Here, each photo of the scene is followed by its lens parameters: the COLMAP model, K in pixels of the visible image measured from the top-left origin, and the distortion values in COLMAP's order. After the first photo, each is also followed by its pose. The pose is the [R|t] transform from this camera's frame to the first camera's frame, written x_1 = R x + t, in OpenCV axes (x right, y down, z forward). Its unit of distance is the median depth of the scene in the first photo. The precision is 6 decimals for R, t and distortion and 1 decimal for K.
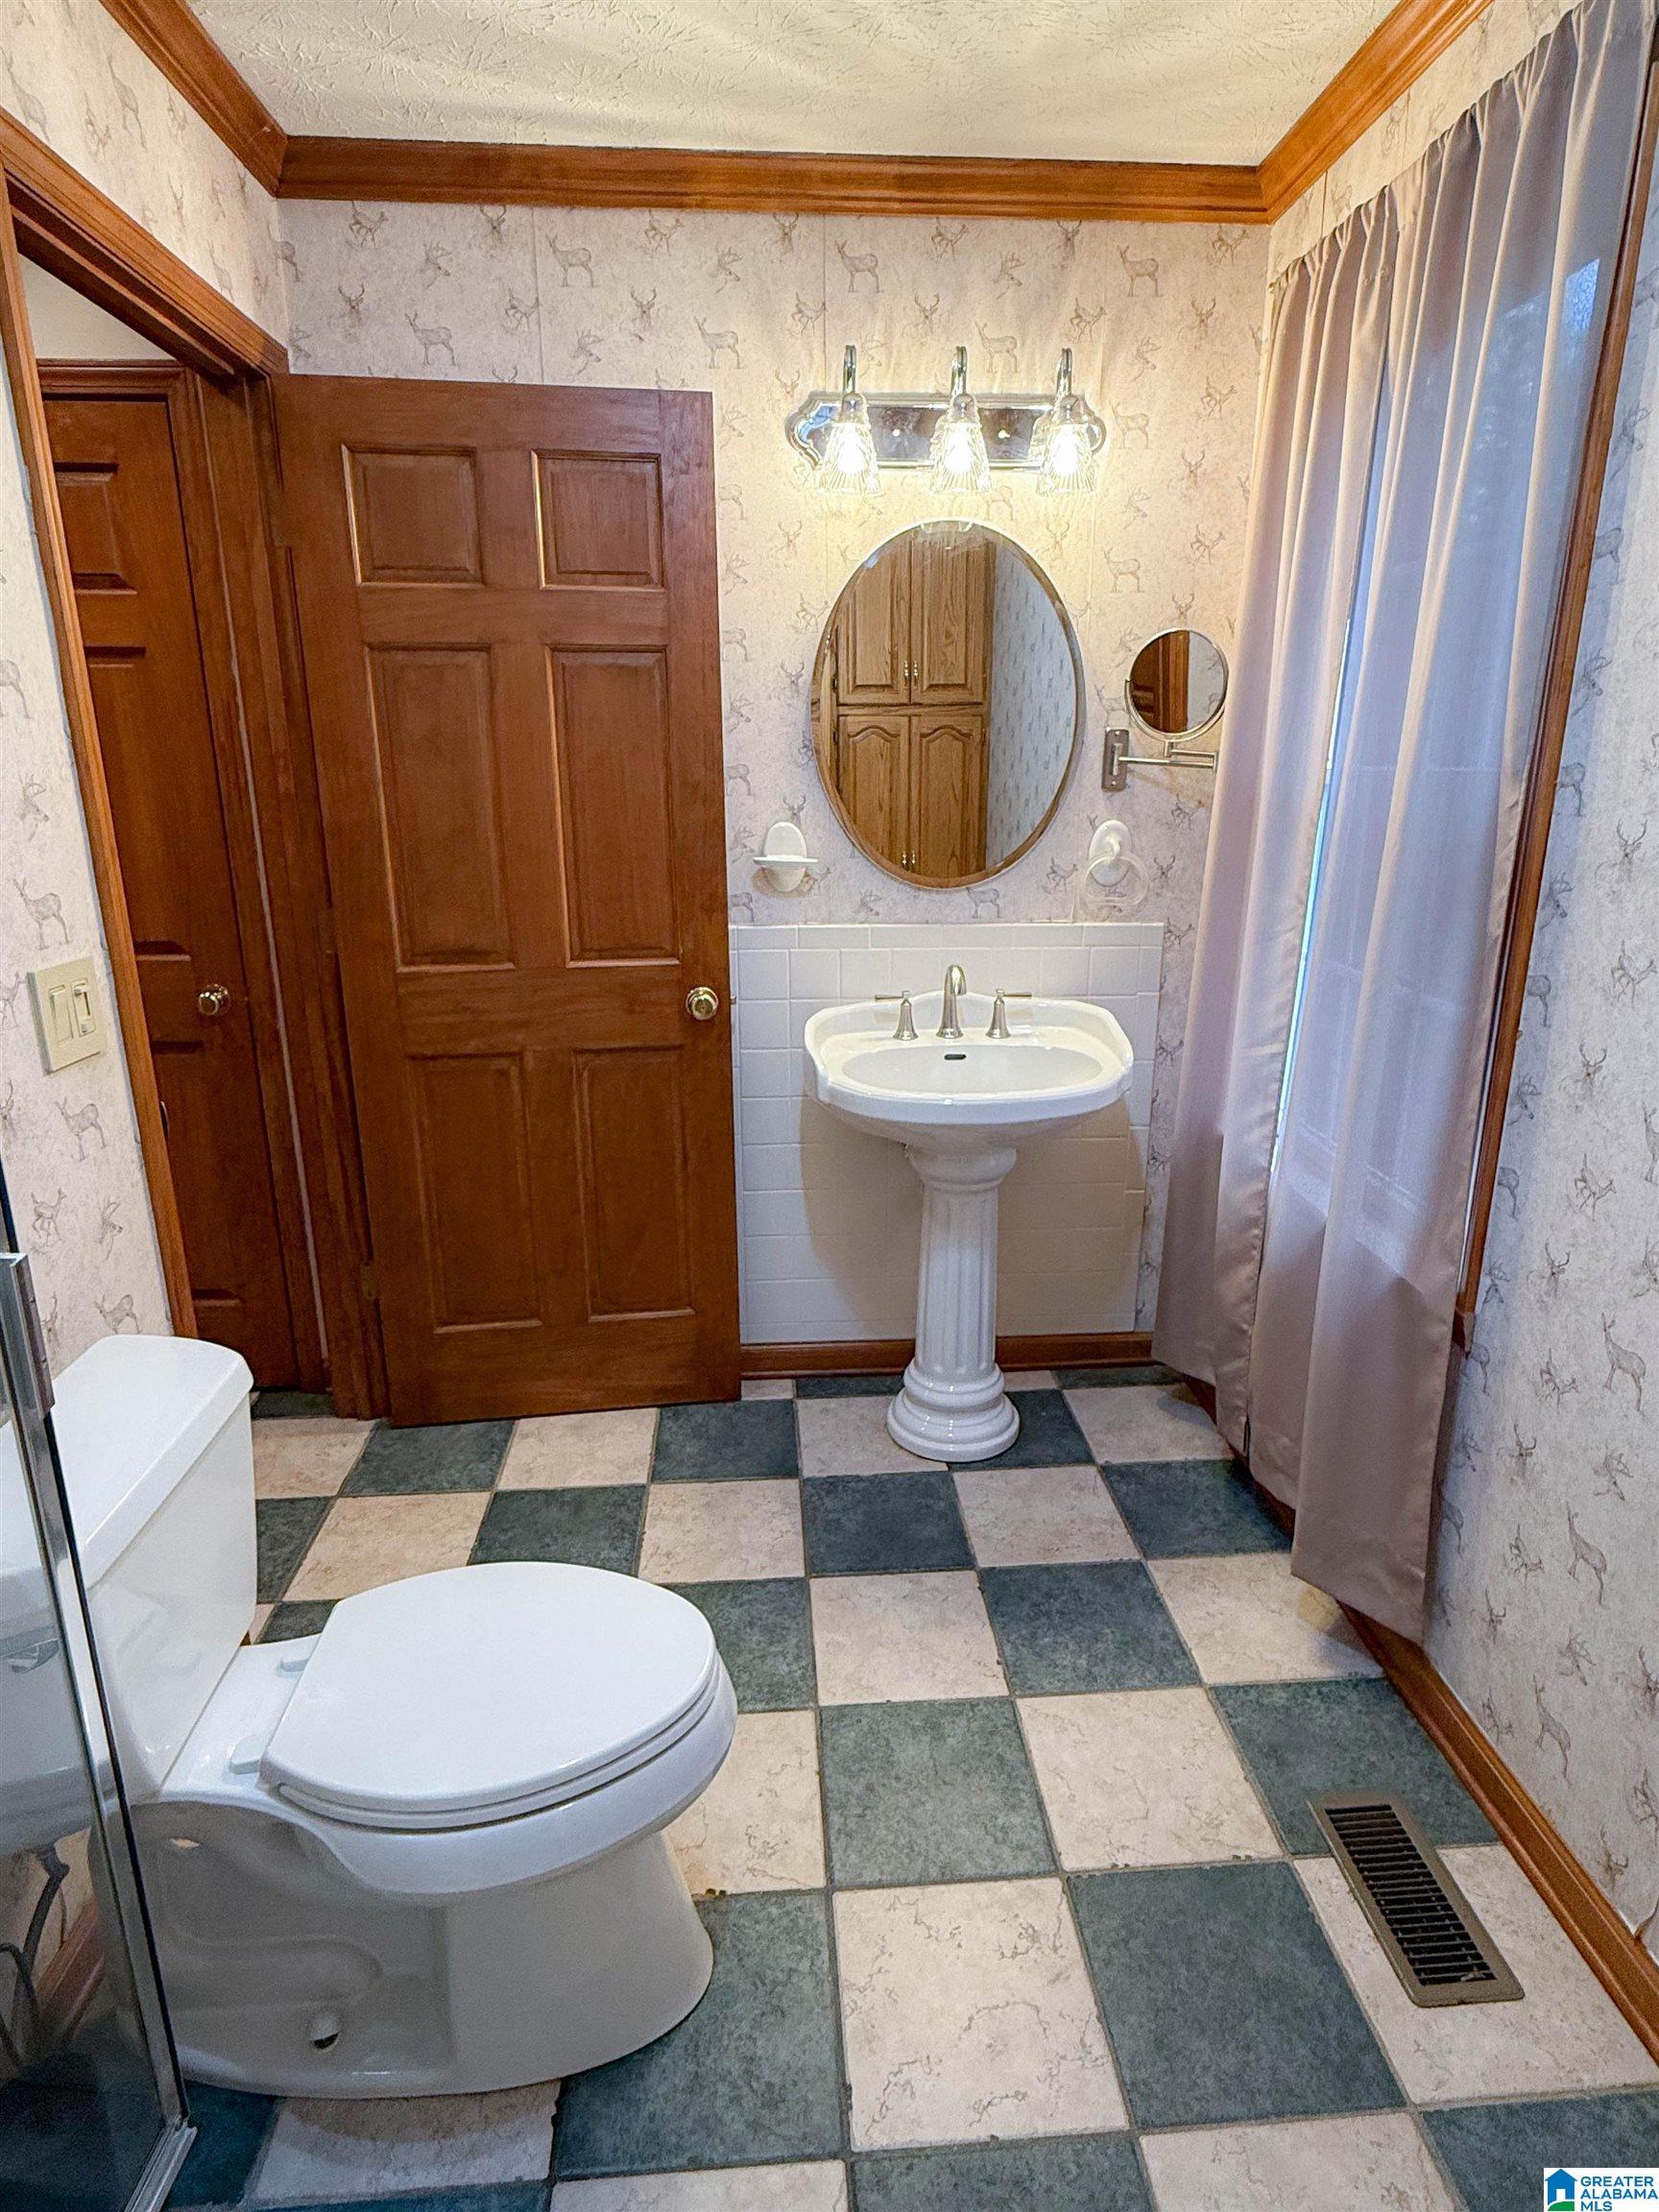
lens RADIAL K [[1234.0, 0, 832.2], [0, 1234.0, 1096.5], [0, 0, 1]] dist [0.074754, 0.000002]
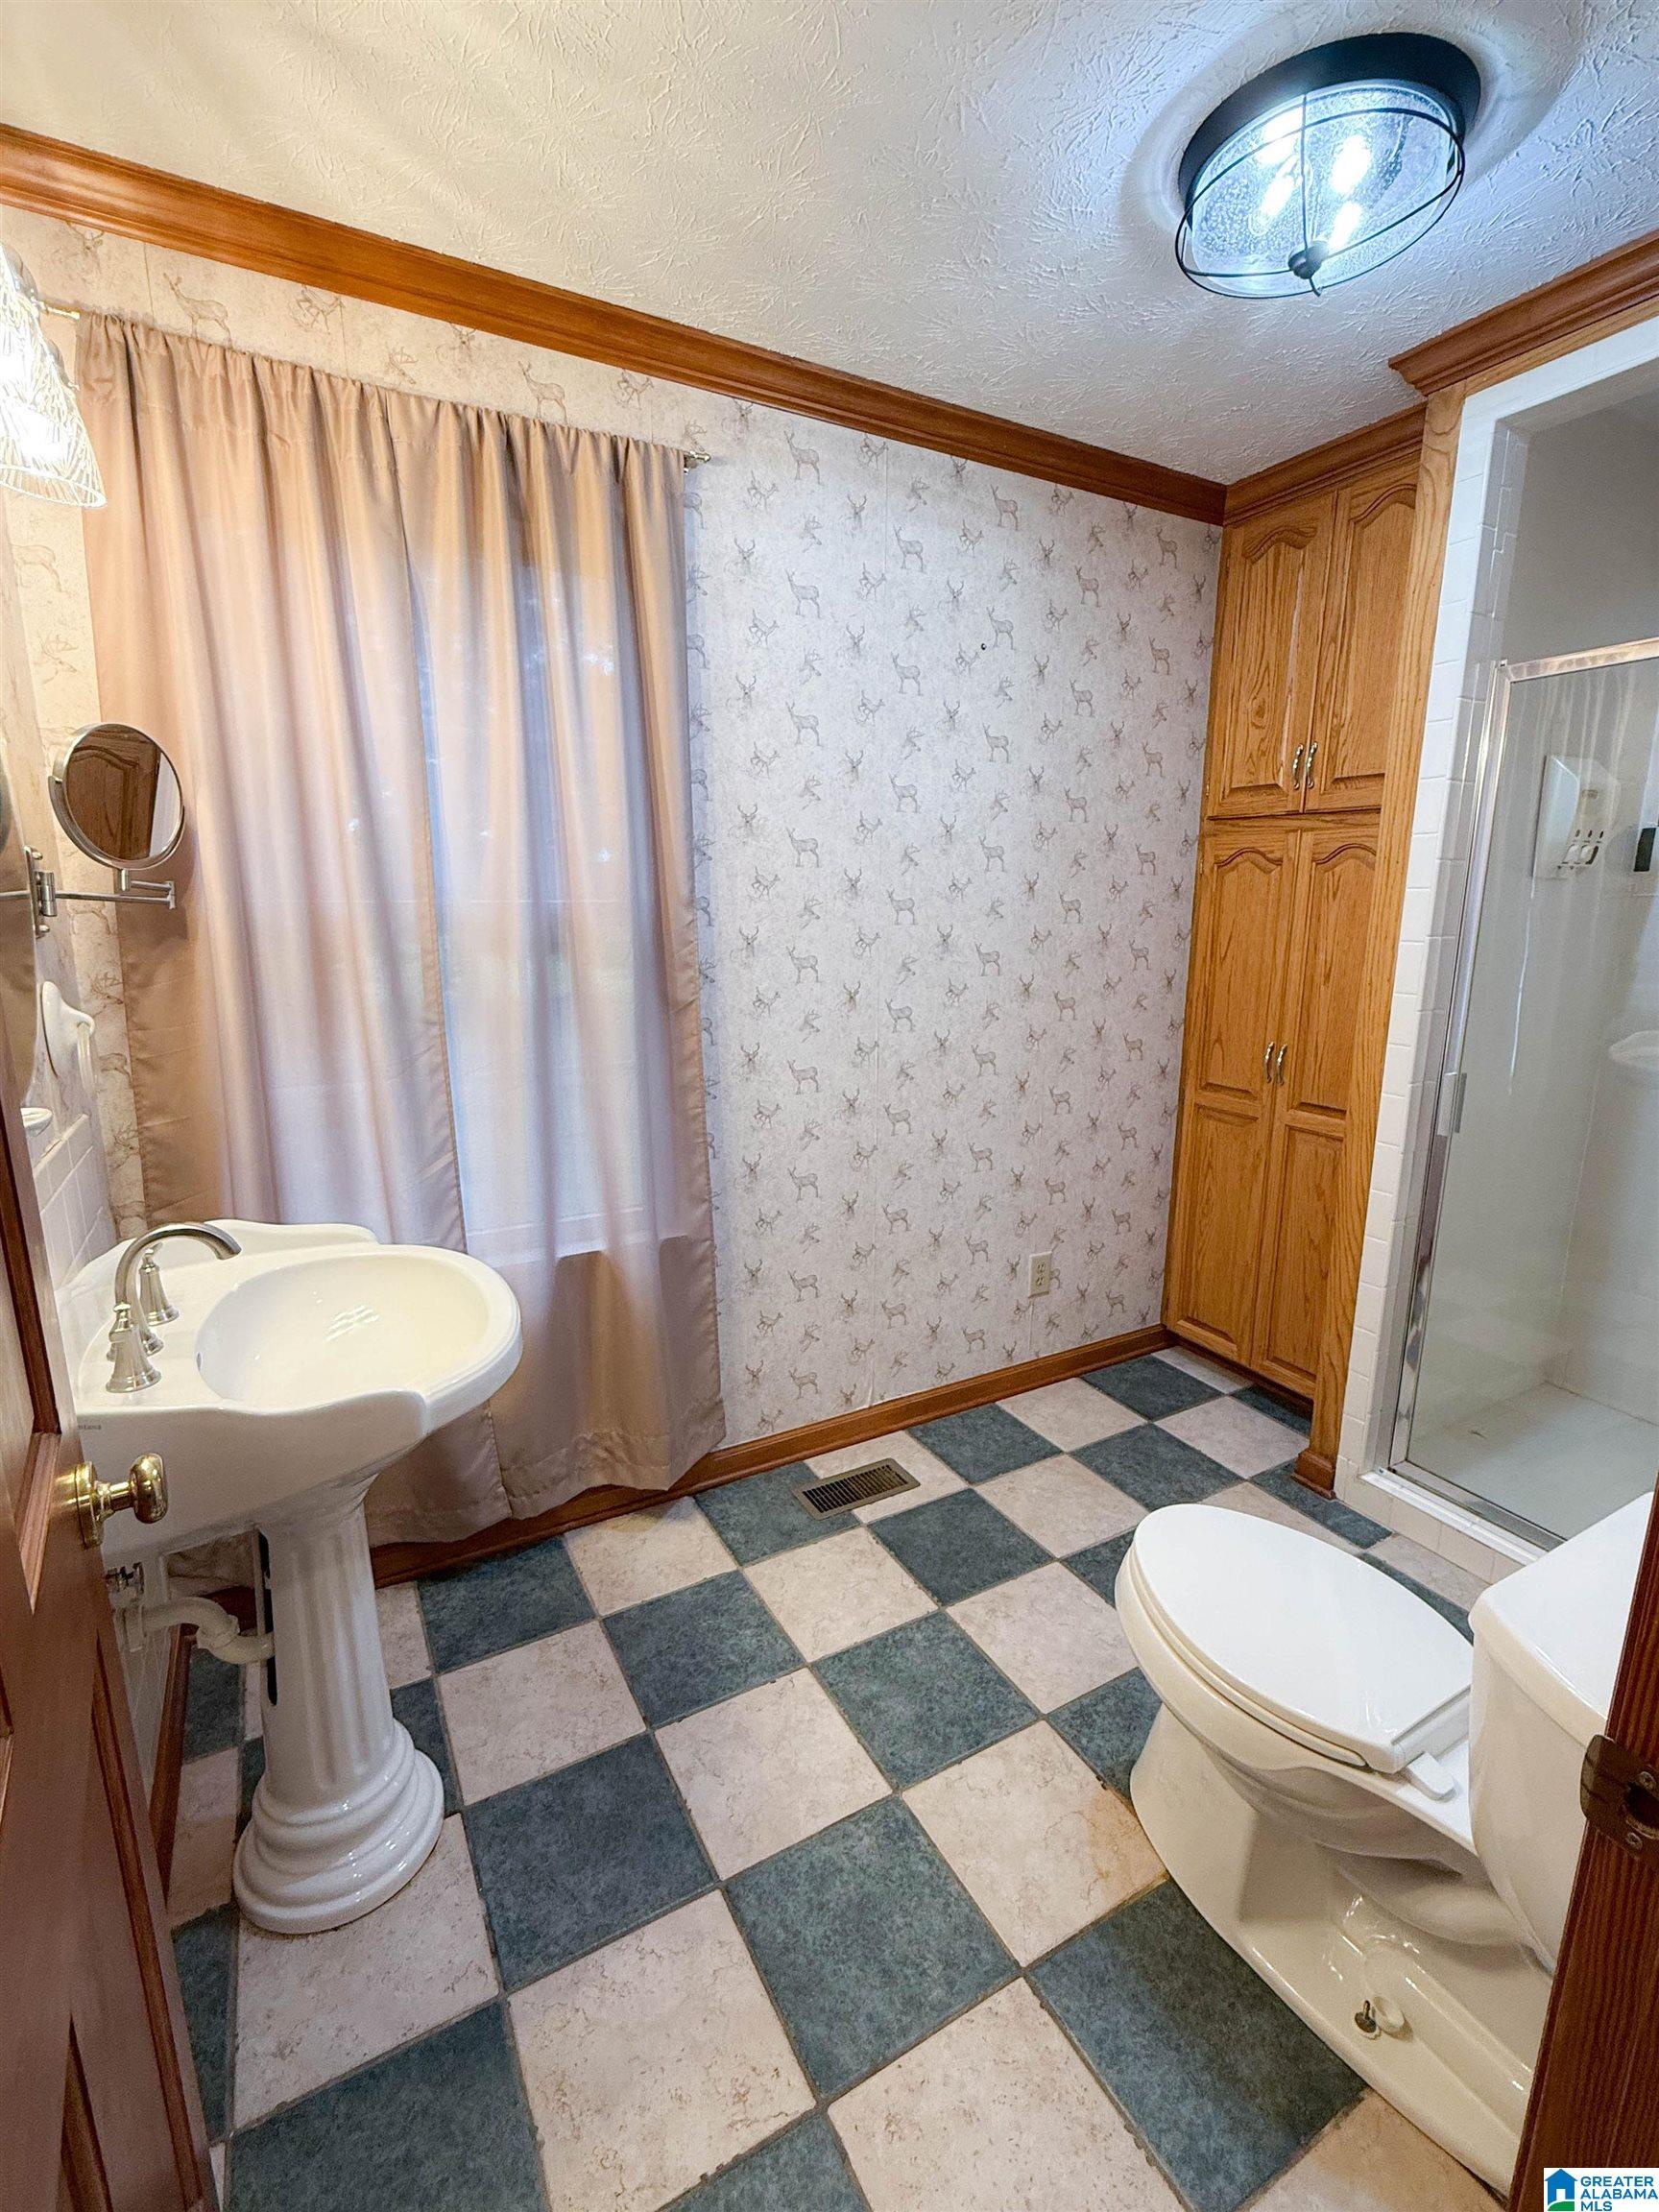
lens RADIAL K [[976.5, 0, 831.8], [0, 976.5, 1117.1], [0, 0, 1]] dist [0.001045, 0.000325]
pose [[-0.426330, -0.191605, 0.884042, -0.618474], [0.248145, 0.915044, 0.317992, -0.304402], [-0.869866, 0.354940, -0.342564, 1.168248]]
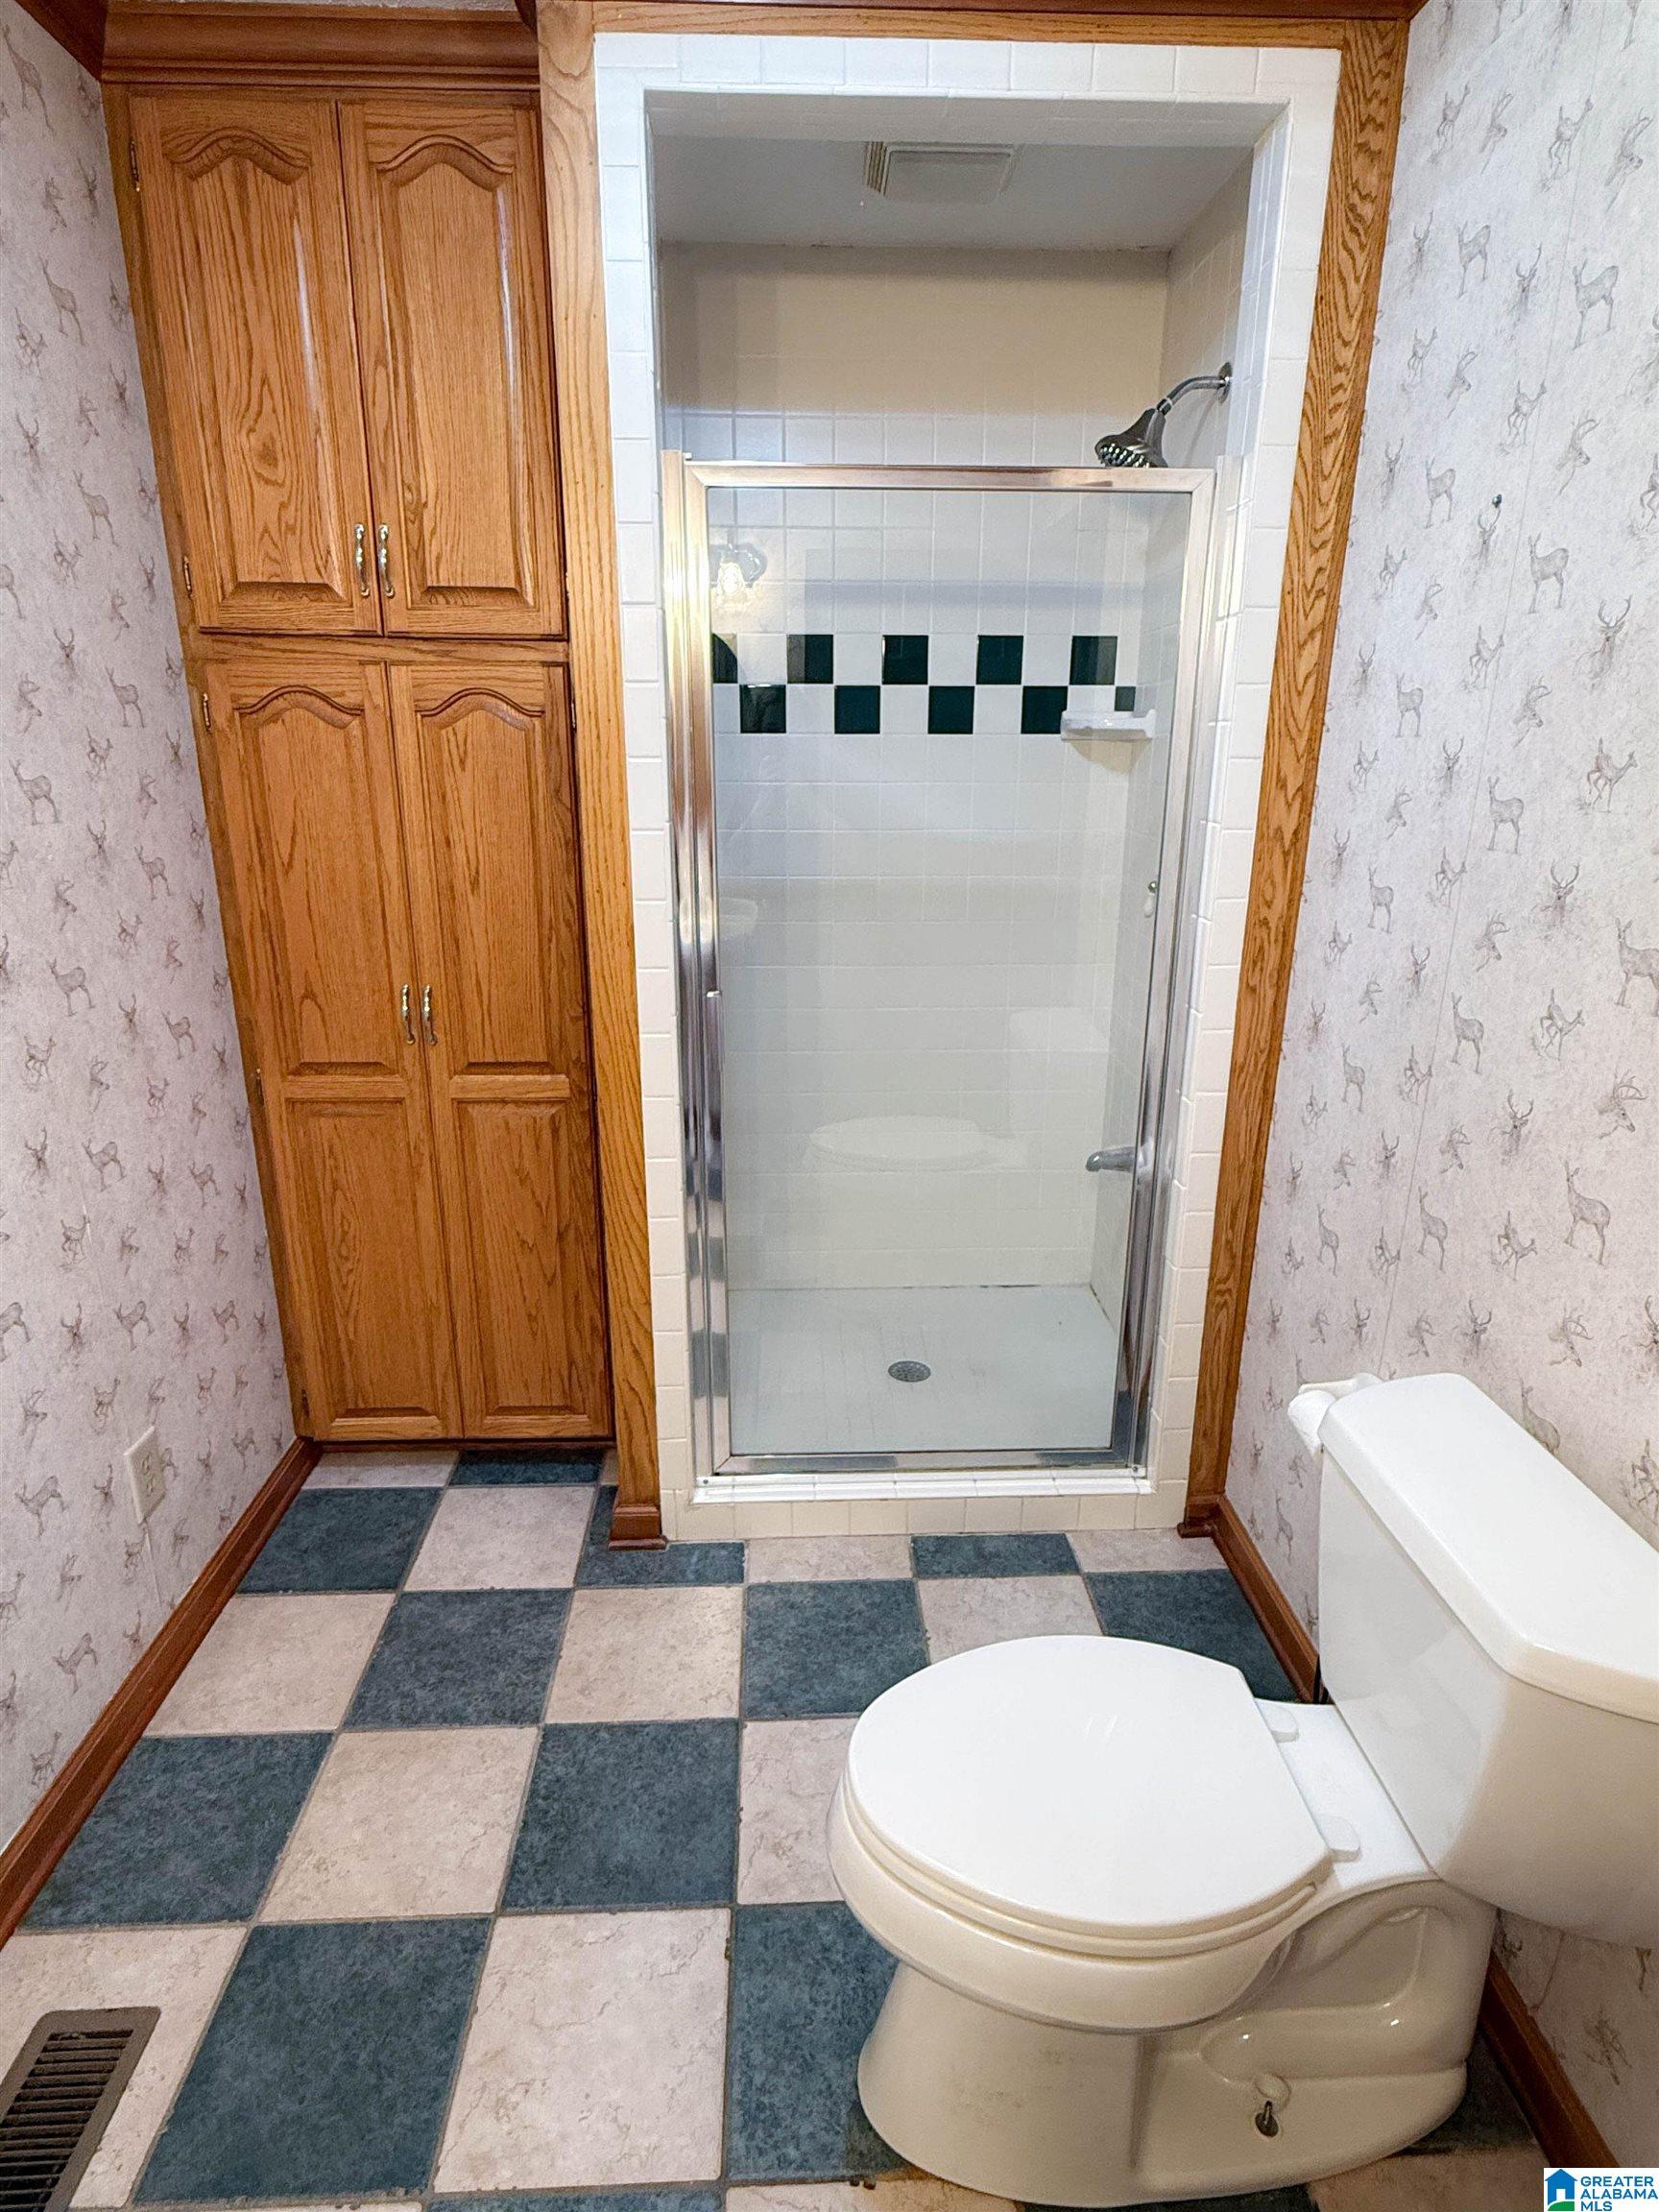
lens RADIAL K [[1161.4, 0, 823.2], [0, 1161.4, 1110.3], [0, 0, 1]] dist [-0.002046, -0.000096]
pose [[-0.999573, -0.003447, 0.029033, -0.074474], [0.012907, 0.839003, 0.543973, -0.303791], [-0.026234, 0.544115, -0.838600, 1.096443]]
